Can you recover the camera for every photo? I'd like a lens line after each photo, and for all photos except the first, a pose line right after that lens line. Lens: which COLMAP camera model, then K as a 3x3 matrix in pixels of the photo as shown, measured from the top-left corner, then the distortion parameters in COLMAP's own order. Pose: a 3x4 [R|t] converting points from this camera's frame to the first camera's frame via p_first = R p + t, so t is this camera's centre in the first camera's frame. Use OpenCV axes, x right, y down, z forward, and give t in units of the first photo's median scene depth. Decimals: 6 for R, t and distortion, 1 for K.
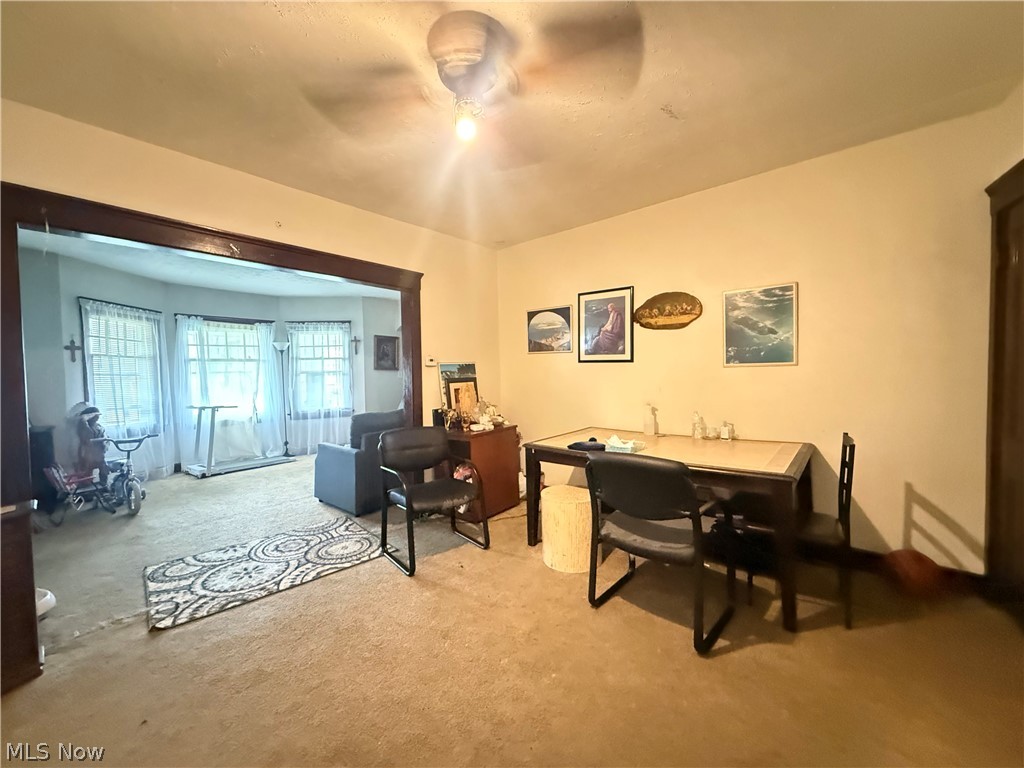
lens RADIAL K [[411.8, 0, 512.9], [0, 411.8, 383.8], [0, 0, 1]] dist [0.001426, -0.000247]
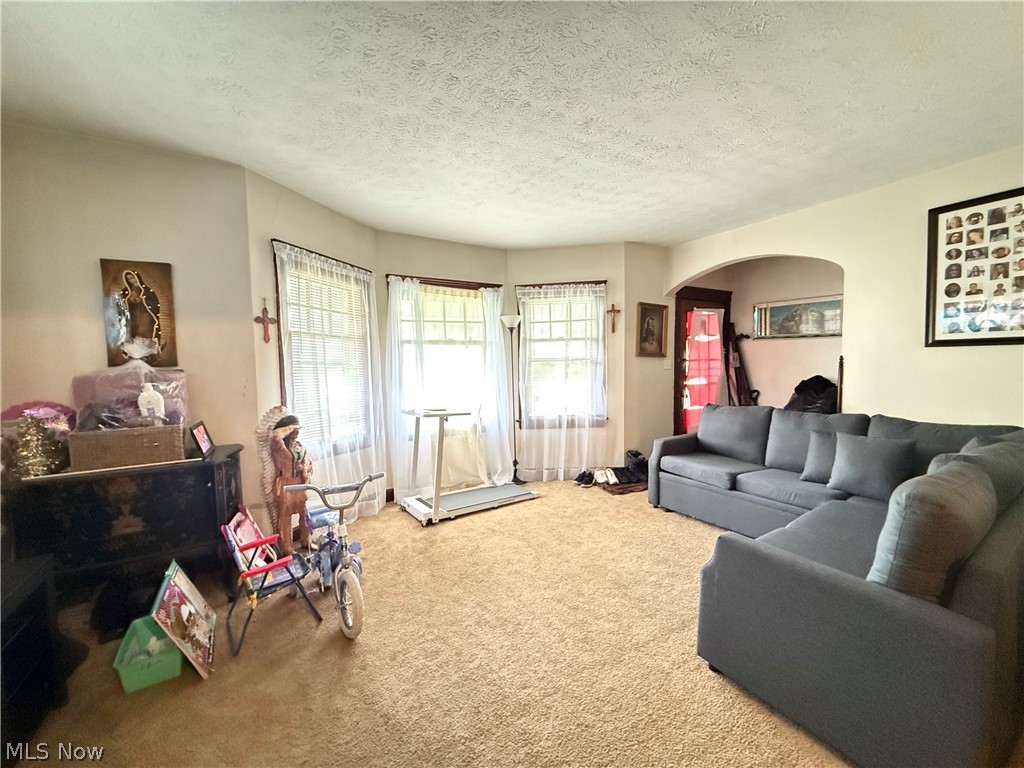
lens RADIAL K [[411.8, 0, 512.1], [0, 411.8, 384.6], [0, 0, 1]] dist [0.001426, -0.000247]
pose [[0.948317, 0.022014, -0.316559, -0.396109], [-0.011938, 0.999360, 0.033734, -0.011403], [0.317099, -0.028211, 0.947973, 0.405031]]
